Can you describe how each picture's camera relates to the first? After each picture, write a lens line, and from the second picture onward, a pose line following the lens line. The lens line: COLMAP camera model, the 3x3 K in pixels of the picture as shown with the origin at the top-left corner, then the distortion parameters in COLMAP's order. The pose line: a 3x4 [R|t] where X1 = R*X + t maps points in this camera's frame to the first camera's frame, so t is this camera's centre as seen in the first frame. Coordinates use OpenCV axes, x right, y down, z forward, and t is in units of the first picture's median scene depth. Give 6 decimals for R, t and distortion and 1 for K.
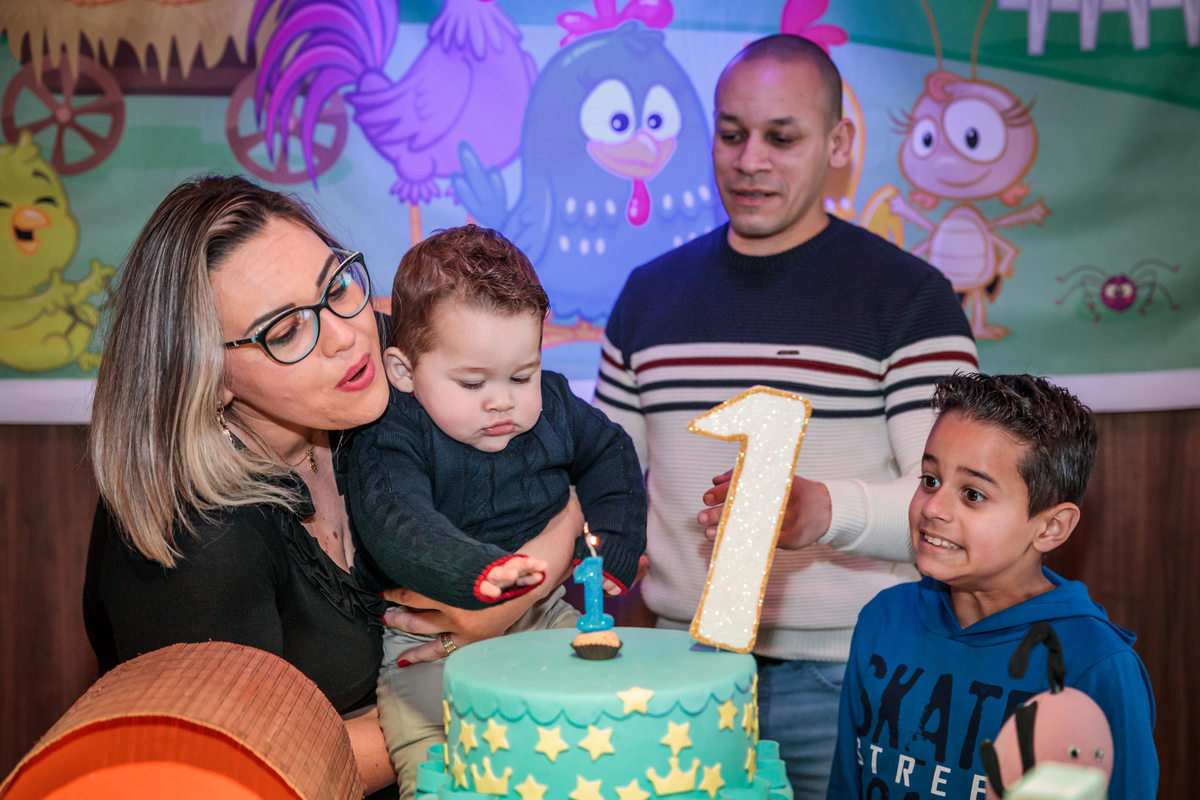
lens RADIAL K [[1817.6, 0, 586.9], [0, 1817.6, 398.5], [0, 0, 1]] dist [0.071055, 0.000000]
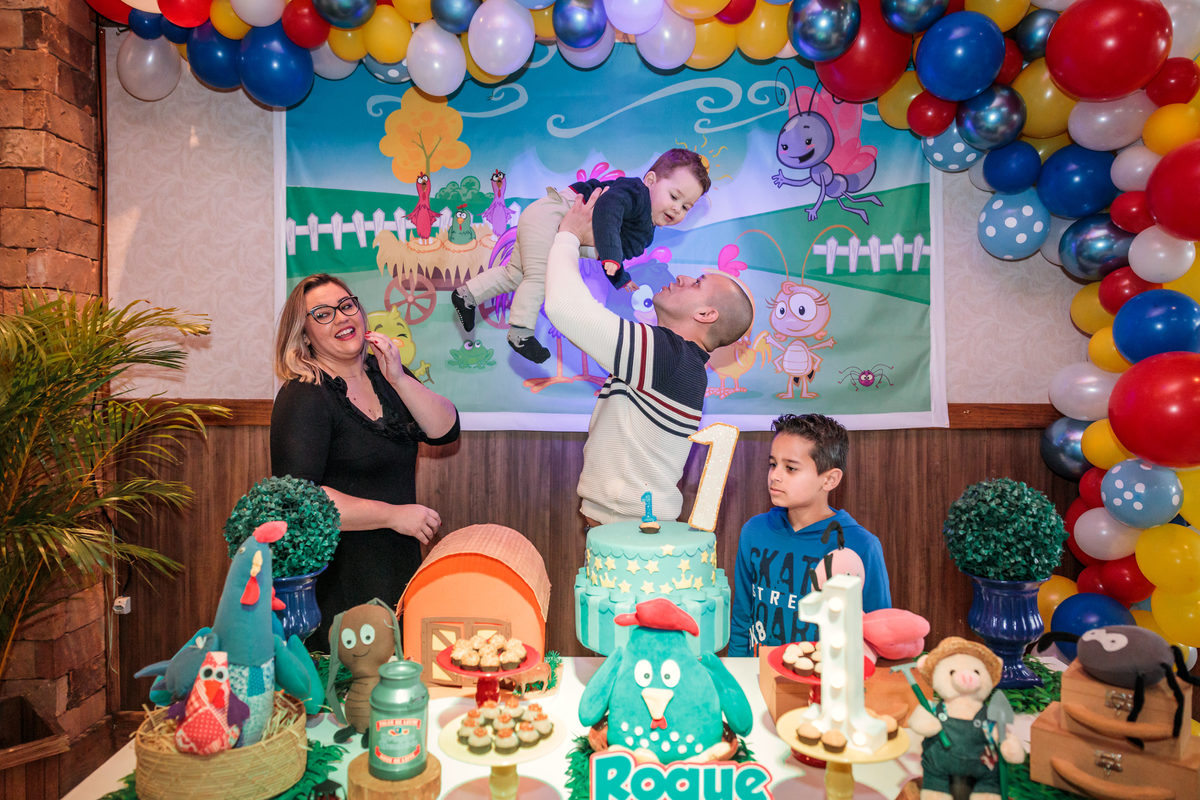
lens RADIAL K [[842.5, 0, 591.0], [0, 842.5, 391.2], [0, 0, 1]] dist [0.063282, -0.008737]
pose [[0.999462, 0.009088, -0.031509, -0.019784], [-0.010093, 0.999440, -0.031900, -0.004940], [0.031201, 0.032201, 0.998994, -0.068370]]
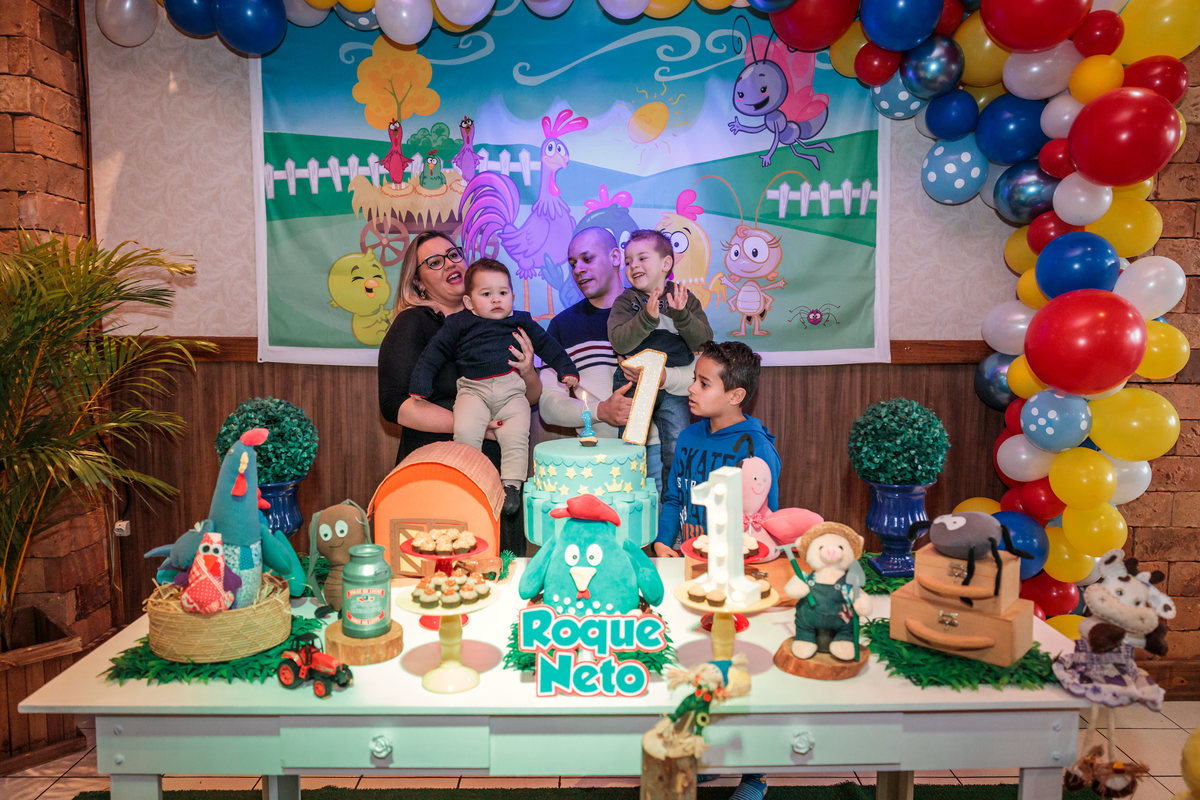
lens RADIAL K [[842.5, 0, 588.2], [0, 842.5, 396.4], [0, 0, 1]] dist [0.063282, -0.008737]
pose [[0.999706, 0.009658, -0.022252, 0.016452], [-0.008839, 0.999290, 0.036614, 0.009785], [0.022590, -0.036407, 0.999082, -0.144574]]
